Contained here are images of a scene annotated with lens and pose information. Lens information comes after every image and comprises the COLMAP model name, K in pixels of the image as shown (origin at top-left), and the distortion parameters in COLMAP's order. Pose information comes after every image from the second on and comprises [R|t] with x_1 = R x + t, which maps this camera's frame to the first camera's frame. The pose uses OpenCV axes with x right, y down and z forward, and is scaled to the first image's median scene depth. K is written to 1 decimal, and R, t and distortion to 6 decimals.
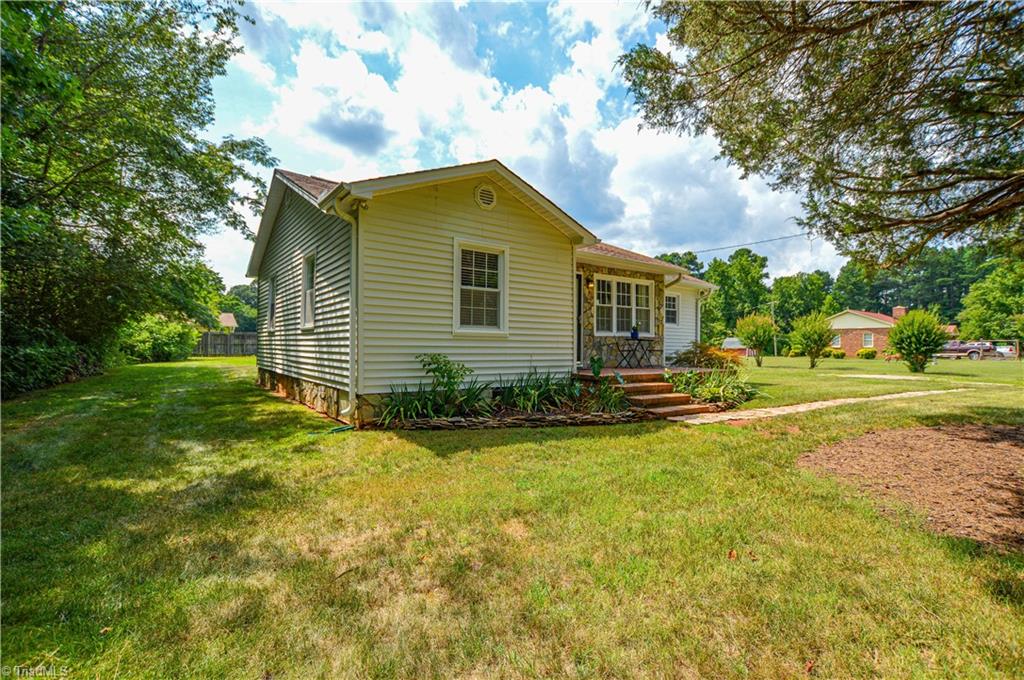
lens RADIAL K [[460.5, 0, 512.0], [0, 460.5, 340.0], [0, 0, 1]] dist [-0.040023, 0.008903]
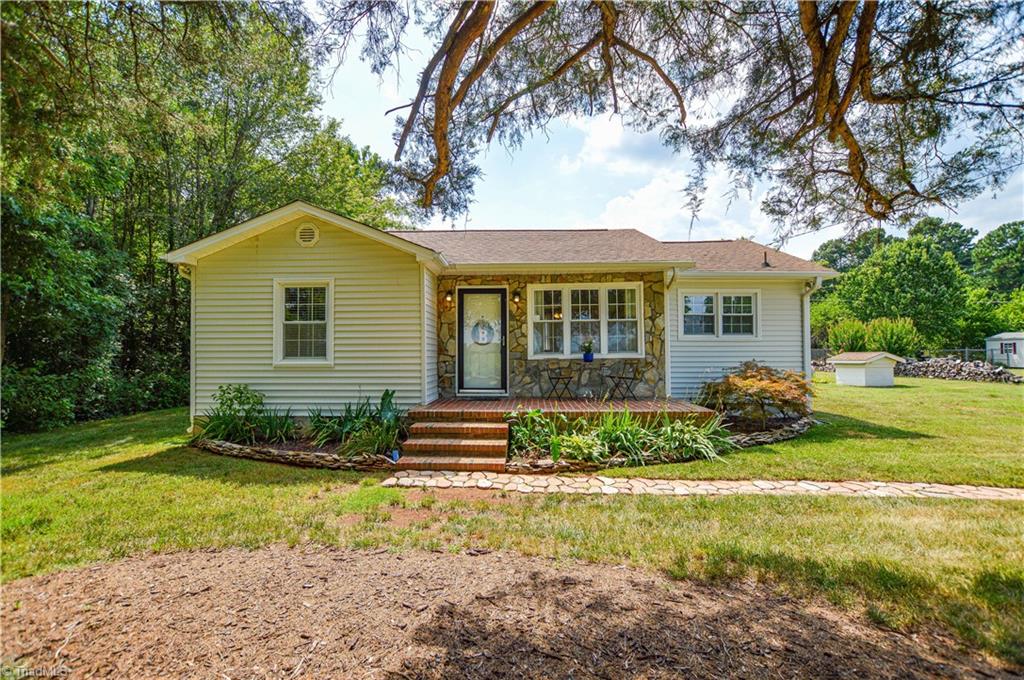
lens RADIAL K [[460.5, 0, 512.0], [0, 460.5, 340.0], [0, 0, 1]] dist [-0.040023, 0.008903]
pose [[0.791616, -0.028856, -0.610338, 0.654184], [0.020244, 0.999574, -0.021002, -0.026495], [0.610684, 0.004270, 0.791863, 0.315127]]
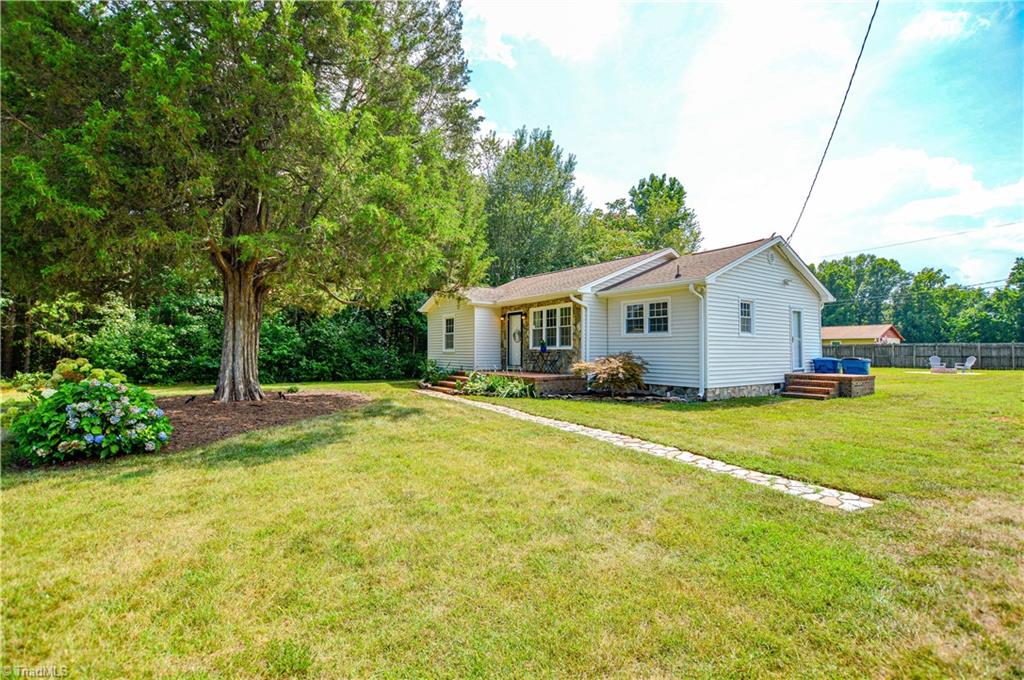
lens RADIAL K [[460.5, 0, 512.0], [0, 460.5, 340.0], [0, 0, 1]] dist [-0.040023, 0.008903]
pose [[-0.027637, -0.034510, -0.999022, 1.663447], [0.011869, 0.999322, -0.034848, 0.010085], [0.999548, -0.012820, -0.027208, 0.966440]]
